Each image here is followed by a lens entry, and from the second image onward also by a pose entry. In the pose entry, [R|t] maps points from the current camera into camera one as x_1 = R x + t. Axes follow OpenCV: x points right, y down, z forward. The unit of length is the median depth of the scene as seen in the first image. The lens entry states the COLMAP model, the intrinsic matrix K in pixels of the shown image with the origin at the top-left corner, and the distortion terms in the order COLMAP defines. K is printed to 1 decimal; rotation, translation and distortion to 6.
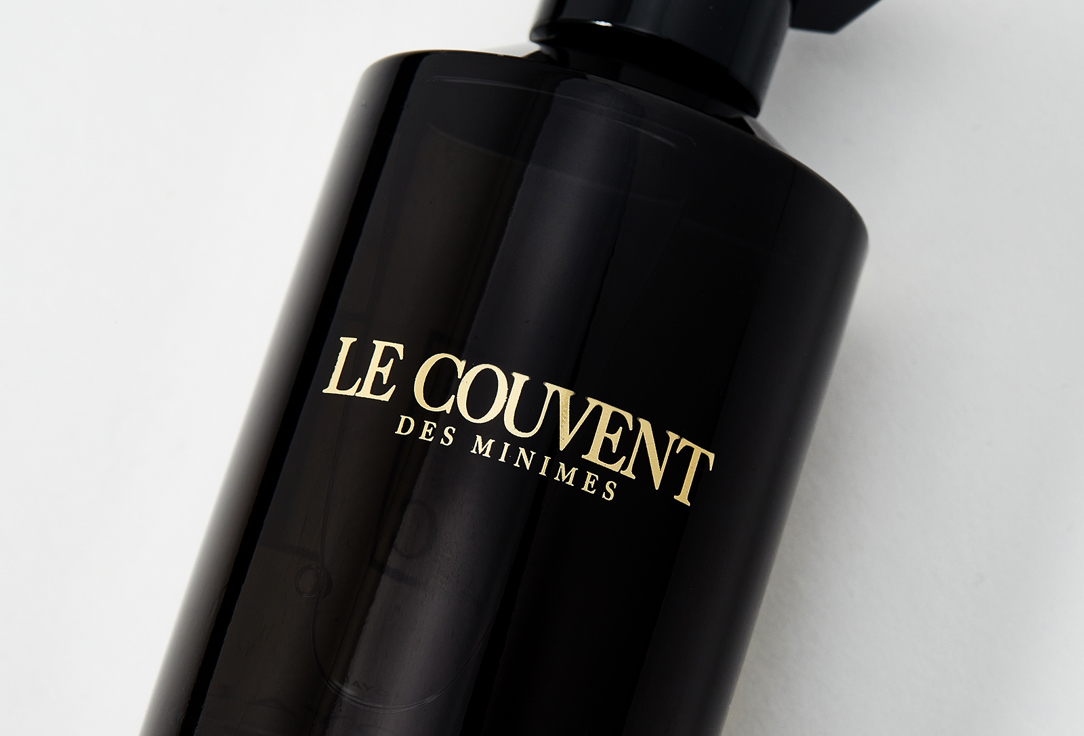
lens RADIAL K [[3257.7, 0, 542.0], [0, 3257.7, 368.0], [0, 0, 1]] dist [-0.013998, -0.019931]
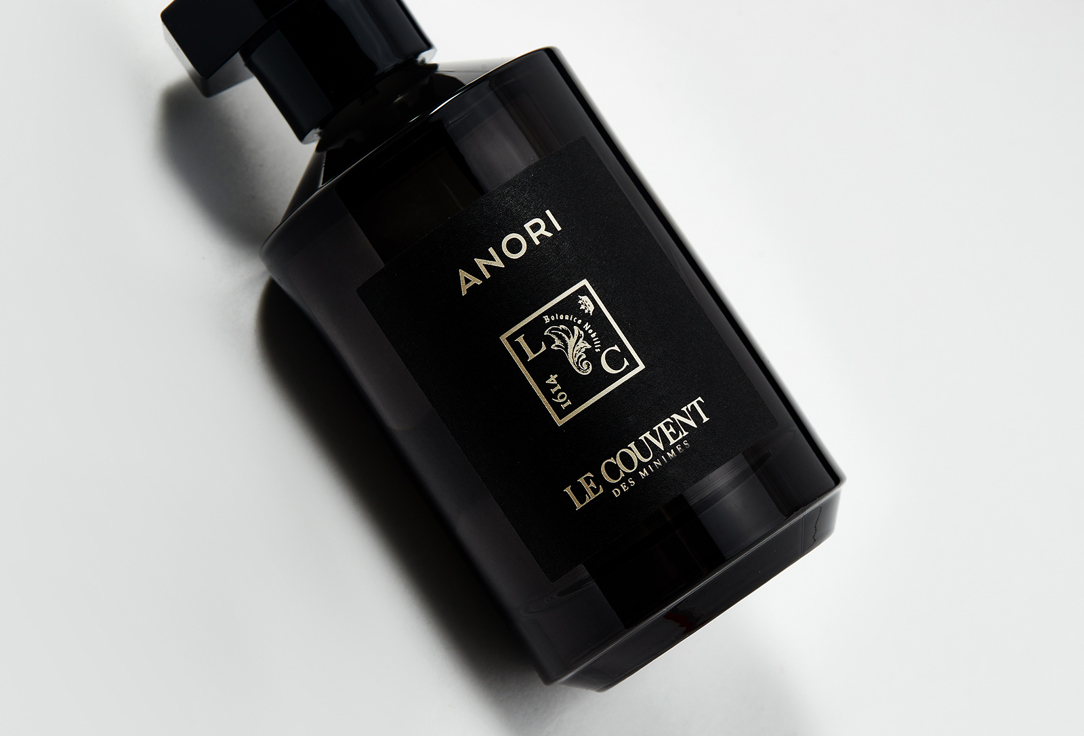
lens RADIAL K [[3257.7, 0, 542.0], [0, 3257.7, 368.0], [0, 0, 1]] dist [-0.013998, -0.019931]
pose [[0.631247, -0.775431, 0.015306, -0.041455], [0.775251, 0.631431, 0.016753, -0.126179], [-0.022656, 0.001291, 0.999742, -1.469268]]
